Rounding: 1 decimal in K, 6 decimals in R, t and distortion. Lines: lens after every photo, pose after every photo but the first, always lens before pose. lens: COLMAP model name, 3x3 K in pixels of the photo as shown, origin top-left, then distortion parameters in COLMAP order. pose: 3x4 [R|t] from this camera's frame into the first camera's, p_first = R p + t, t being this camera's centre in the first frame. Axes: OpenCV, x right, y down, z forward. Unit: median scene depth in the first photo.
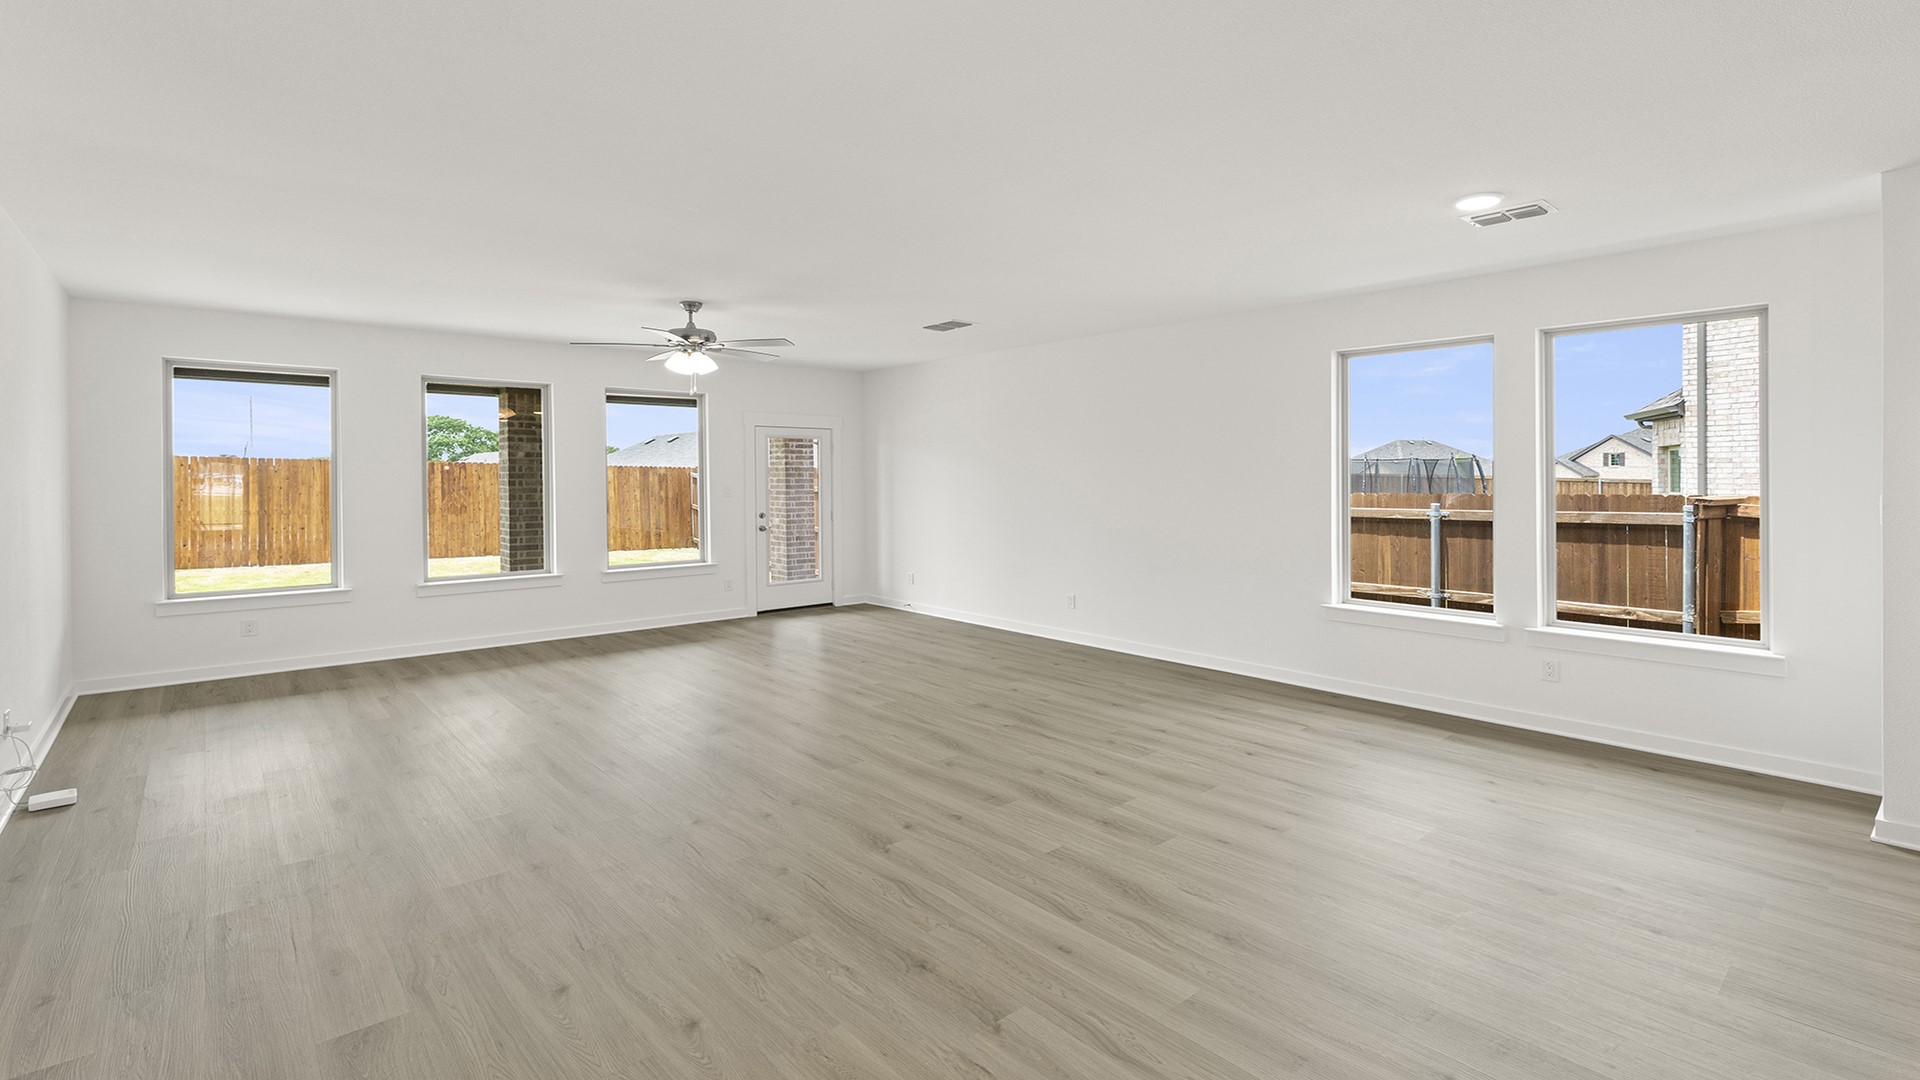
lens RADIAL K [[835.9, 0, 984.9], [0, 835.9, 493.6], [0, 0, 1]] dist [0.003539, -0.000618]
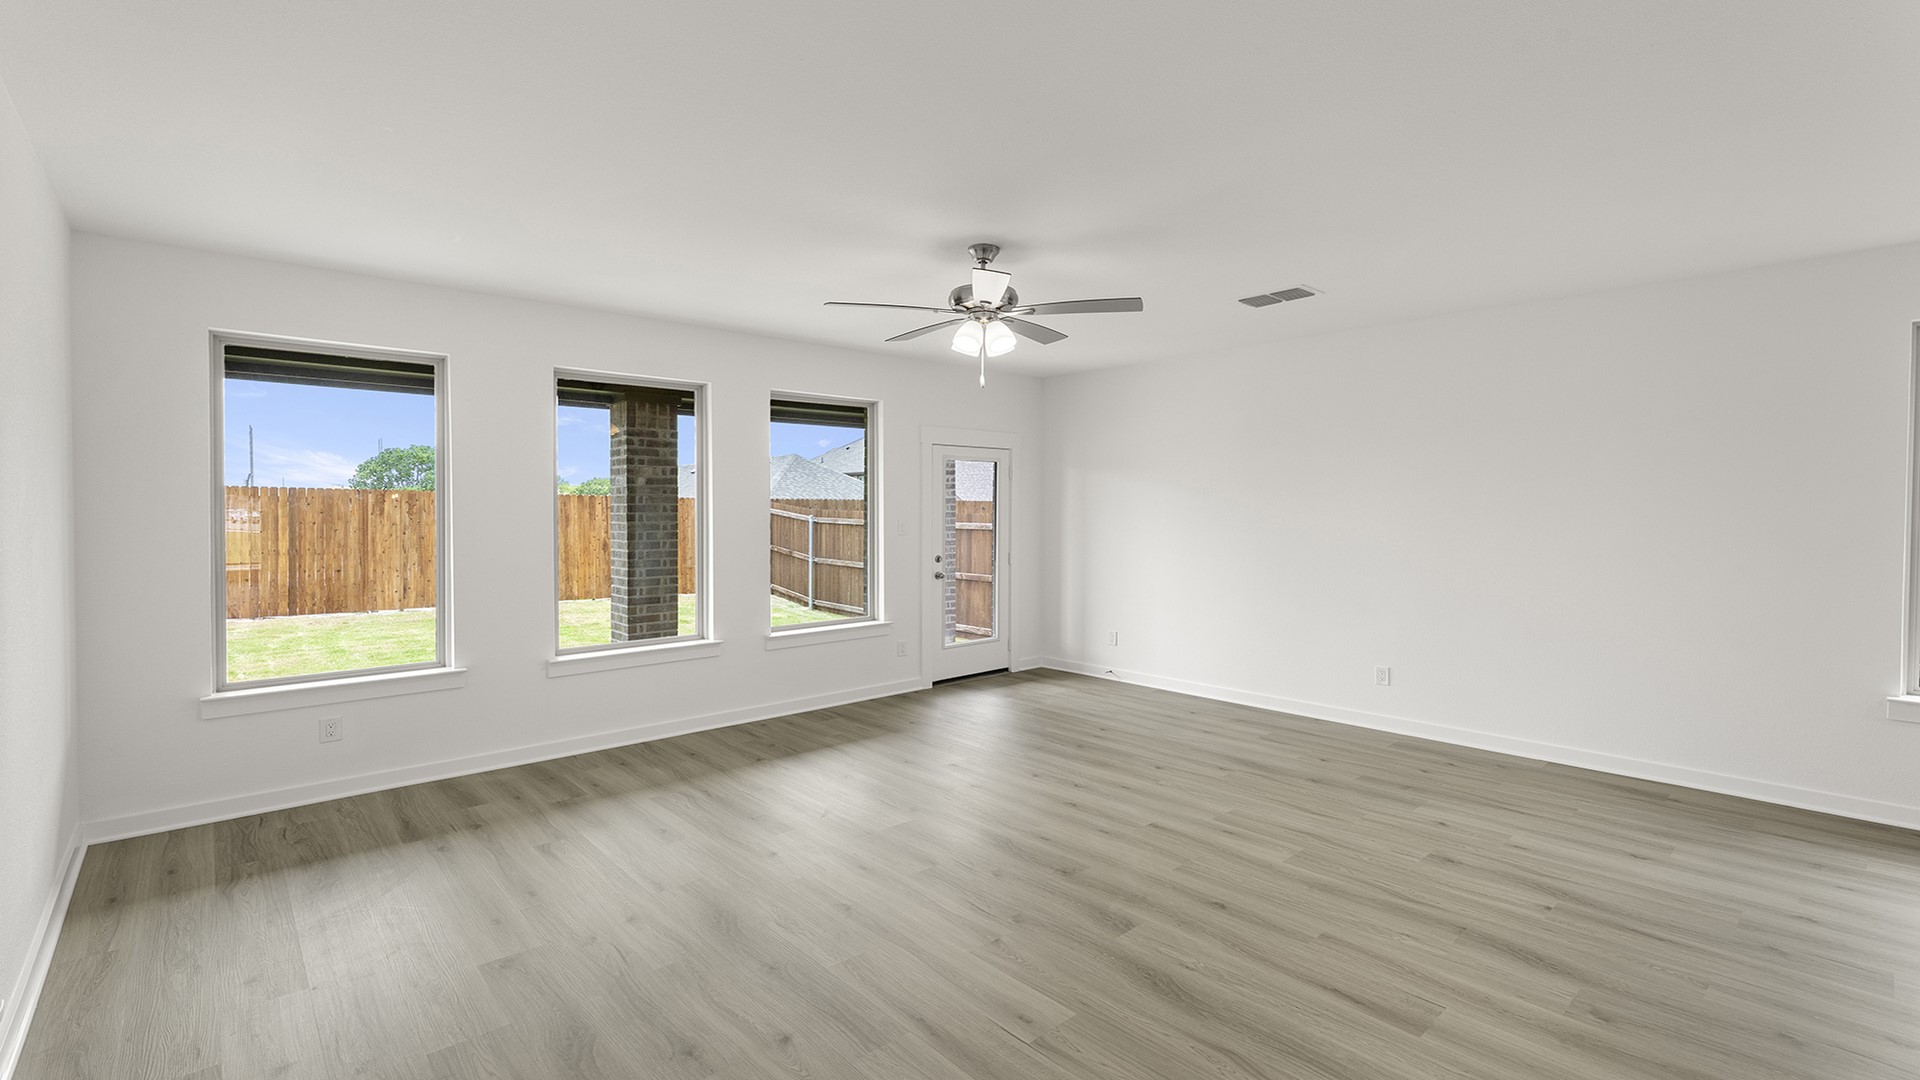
lens RADIAL K [[851.8, 0, 975.5], [0, 851.8, 531.7], [0, 0, 1]] dist [-0.001979, 0.000406]
pose [[0.999931, 0.000419, -0.011776, -0.255729], [-0.000350, 0.999983, 0.005834, -0.005080], [0.011779, -0.005829, 0.999914, 0.232348]]
